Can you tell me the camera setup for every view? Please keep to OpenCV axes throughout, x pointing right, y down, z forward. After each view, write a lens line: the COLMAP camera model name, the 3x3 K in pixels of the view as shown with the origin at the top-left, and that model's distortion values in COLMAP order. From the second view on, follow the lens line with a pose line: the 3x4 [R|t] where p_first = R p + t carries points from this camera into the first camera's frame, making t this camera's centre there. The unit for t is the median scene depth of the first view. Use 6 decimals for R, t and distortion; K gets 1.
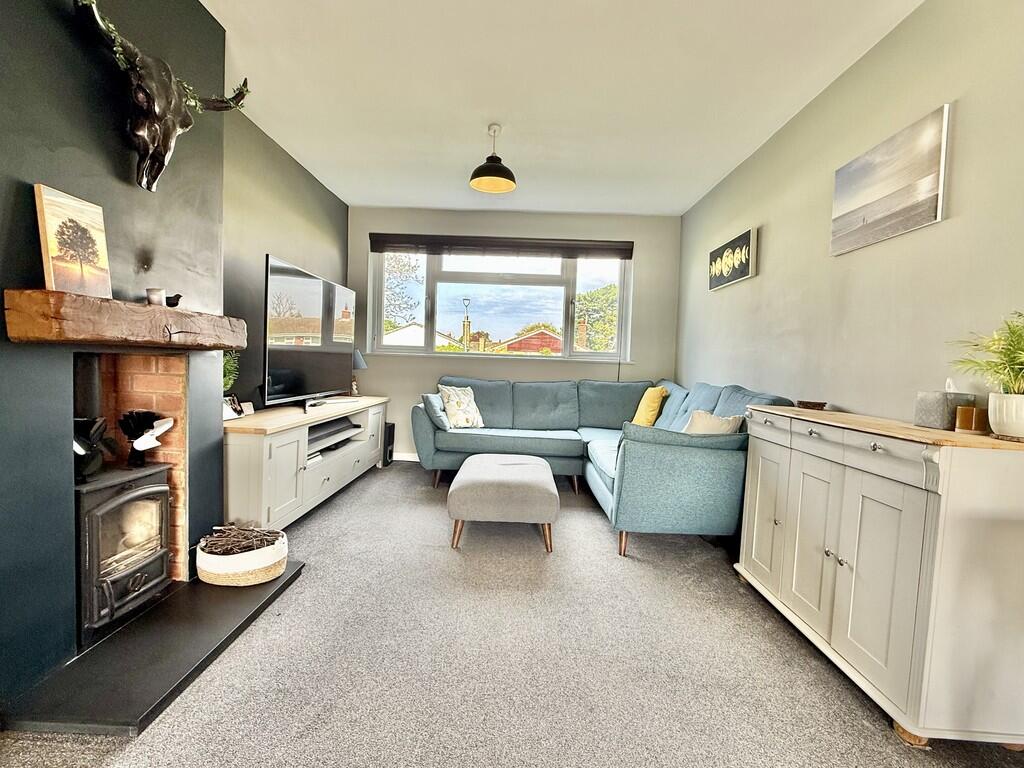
lens RADIAL K [[491.0, 0, 512.0], [0, 491.0, 384.0], [0, 0, 1]] dist [-0.001395, -0.000205]
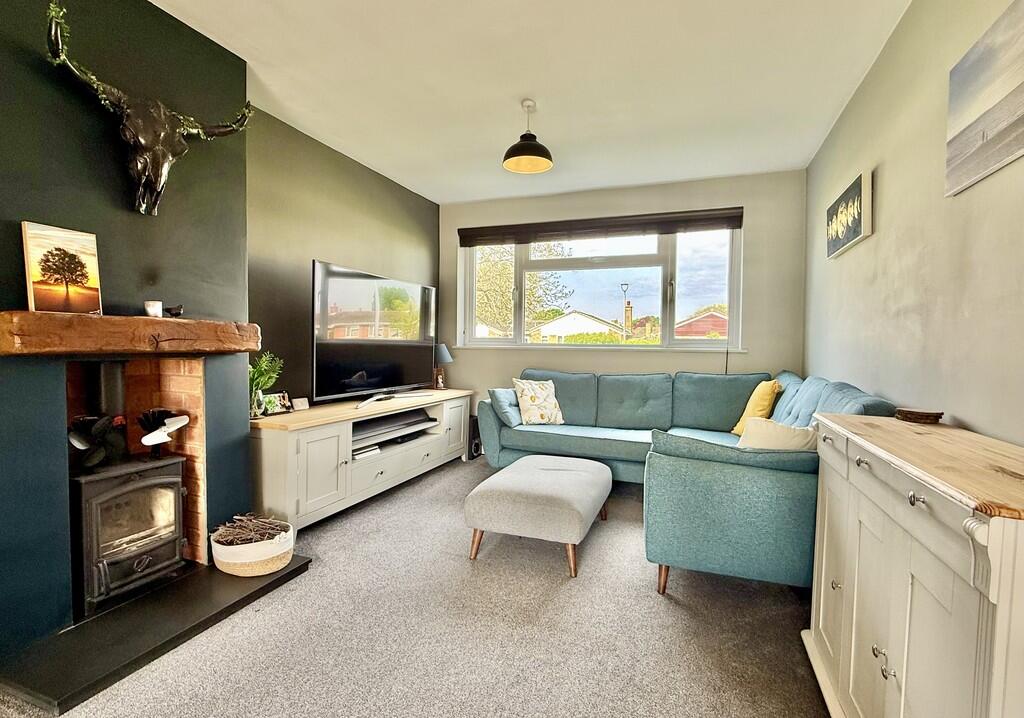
lens RADIAL K [[492.2, 0, 512.0], [0, 492.2, 359.0], [0, 0, 1]] dist [-0.000296, 0.000315]
pose [[0.941872, -0.013585, -0.335696, 0.225924], [0.005502, 0.999672, -0.025016, -0.016368], [0.335926, 0.021715, 0.941638, 0.118115]]
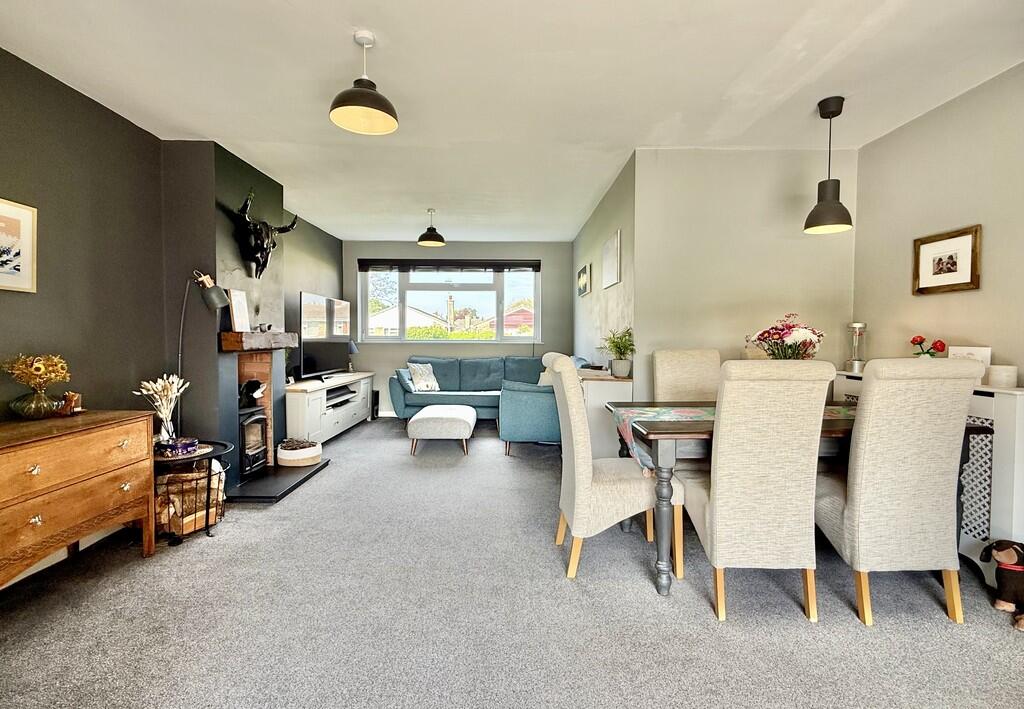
lens RADIAL K [[491.8, 0, 512.0], [0, 491.8, 354.5], [0, 0, 1]] dist [0.001436, 0.000075]
pose [[0.999300, -0.031021, 0.020895, 0.180995], [0.031214, 0.999473, -0.008946, -0.001018], [-0.020607, 0.009592, 0.999742, -0.658719]]
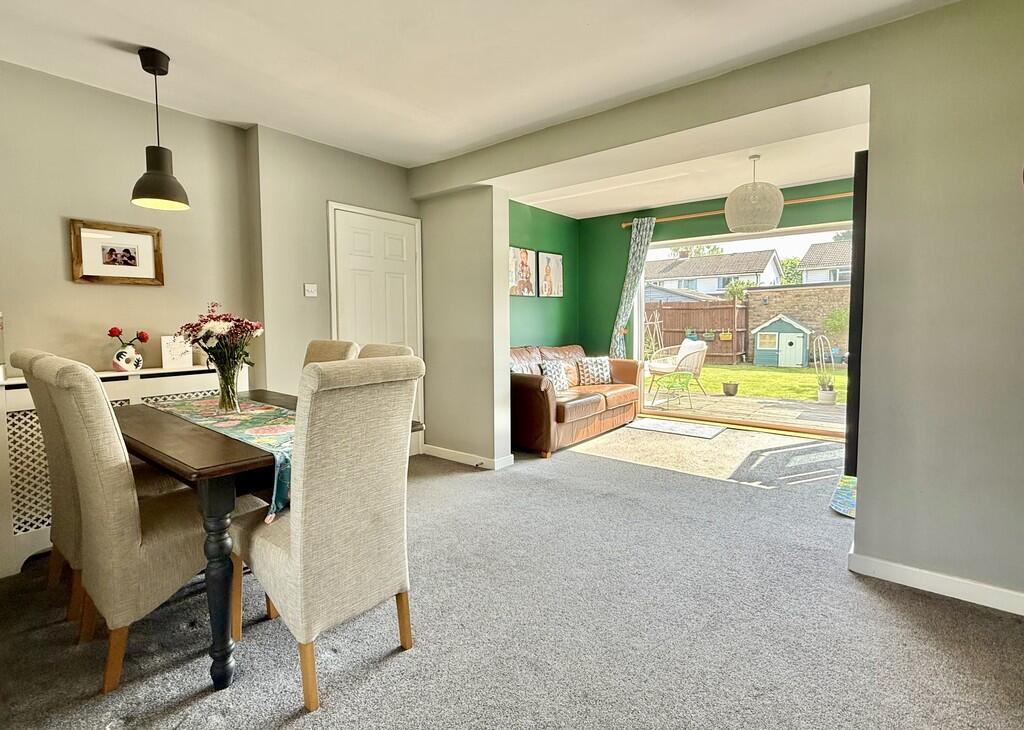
lens RADIAL K [[492.8, 0, 510.1], [0, 492.8, 350.9], [0, 0, 1]] dist [0.001628, 0.000210]
pose [[-0.789165, -0.063861, 0.610853, -0.118354], [0.013331, 0.992564, 0.120989, -0.071872], [-0.614037, 0.103623, -0.782445, 0.442557]]
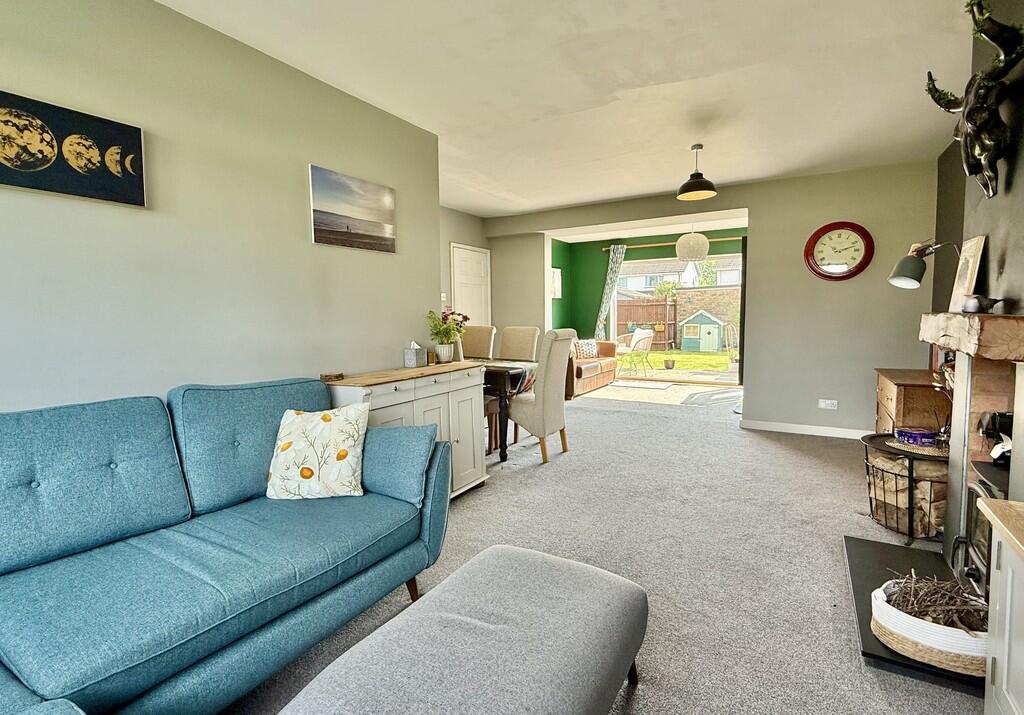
lens RADIAL K [[492.2, 0, 512.0], [0, 492.2, 357.5], [0, 0, 1]] dist [-0.000296, 0.000315]
pose [[-0.867842, -0.065138, 0.492552, -0.217756], [0.008238, 0.989346, 0.145352, -0.118154], [-0.496772, 0.130200, -0.858059, 1.286996]]
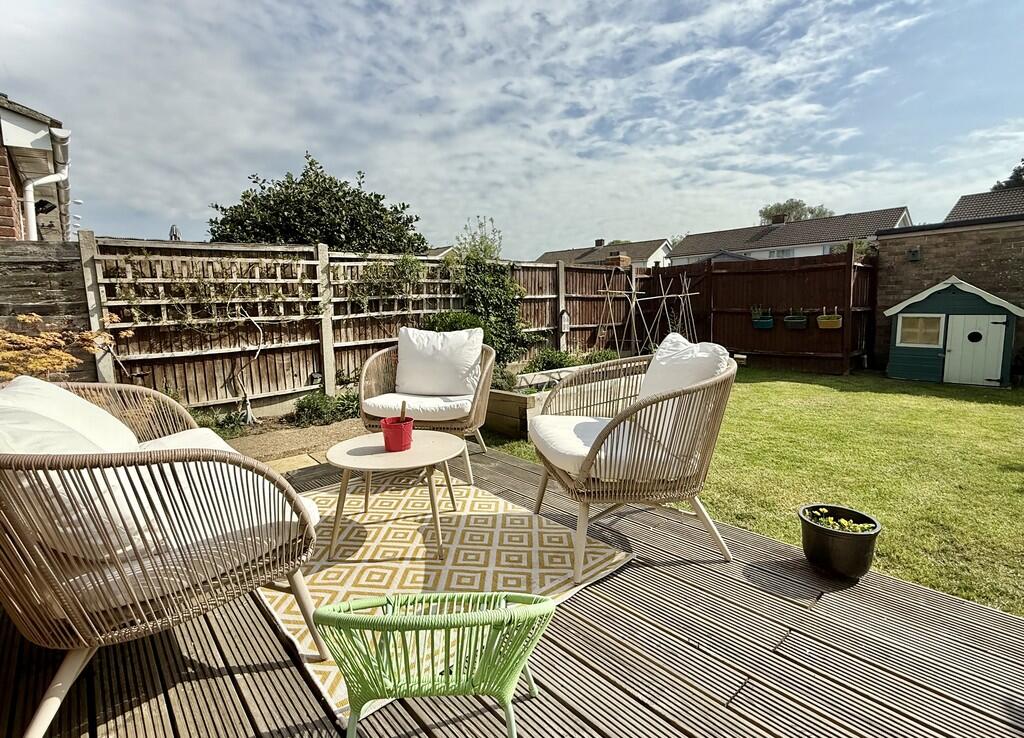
lens RADIAL K [[493.7, 0, 508.8], [0, 493.7, 356.6], [0, 0, 1]] dist [0.002010, 0.000356]
pose [[-0.676727, -0.099809, 0.729437, 0.357571], [0.026649, 0.986798, 0.159747, 0.105000], [-0.735751, 0.127544, -0.665133, -1.481226]]
